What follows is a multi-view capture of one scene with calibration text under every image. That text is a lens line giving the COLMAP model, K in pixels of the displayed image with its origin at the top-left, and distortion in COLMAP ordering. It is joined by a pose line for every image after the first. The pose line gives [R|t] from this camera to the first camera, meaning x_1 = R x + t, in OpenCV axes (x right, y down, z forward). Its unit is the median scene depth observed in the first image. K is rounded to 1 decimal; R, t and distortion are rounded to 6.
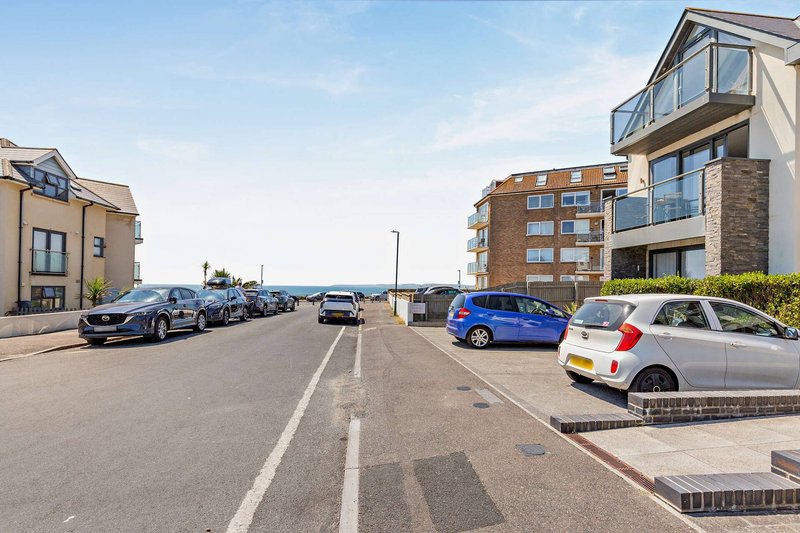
lens RADIAL K [[373.6, 0, 399.7], [0, 373.6, 284.6], [0, 0, 1]] dist [-0.000082, -0.000349]
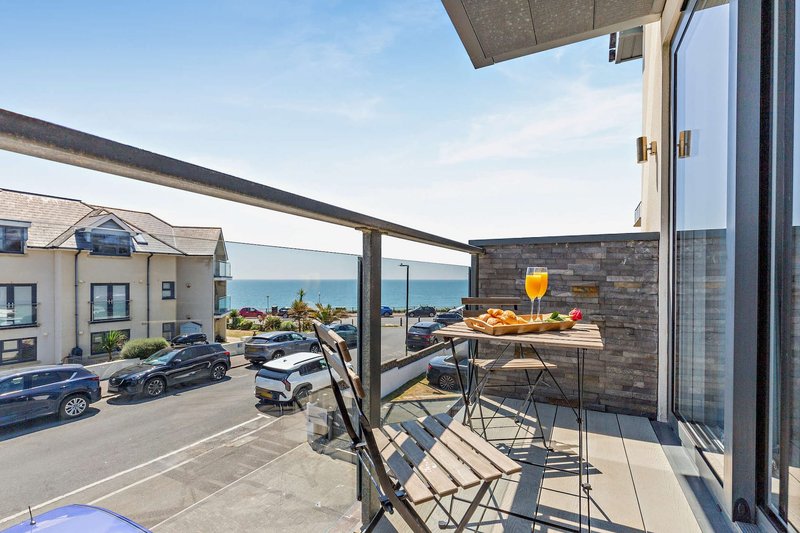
lens RADIAL K [[367.0, 0, 402.0], [0, 367.0, 278.8], [0, 0, 1]] dist [0.003687, 0.000615]
pose [[0.841071, -0.009629, -0.540839, 0.466328], [0.011901, 0.999929, 0.000703, -0.155965], [0.540794, -0.007028, 0.841126, 0.551027]]
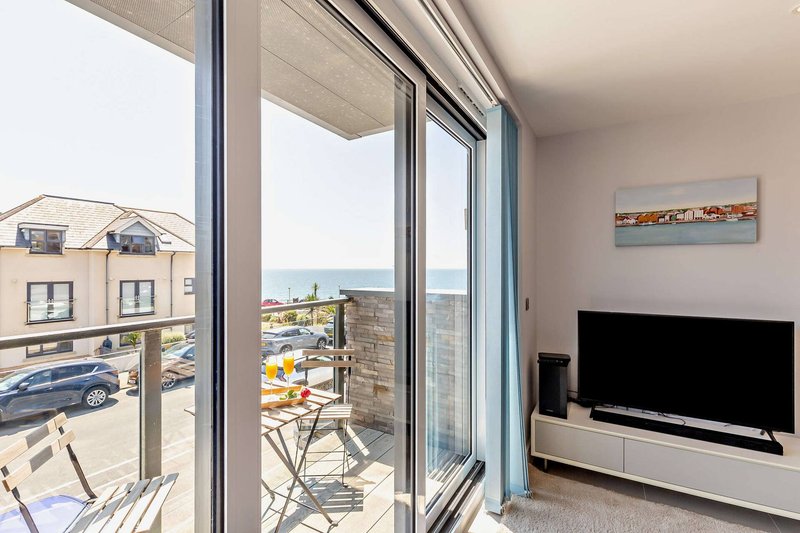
lens RADIAL K [[363.1, 0, 400.0], [0, 363.1, 266.5], [0, 0, 1]] dist [0.002911, 0.000423]
pose [[0.801123, -0.015201, -0.598307, 0.532575], [0.015394, 0.999870, -0.004792, -0.180441], [0.598302, -0.005372, 0.801252, 0.571007]]
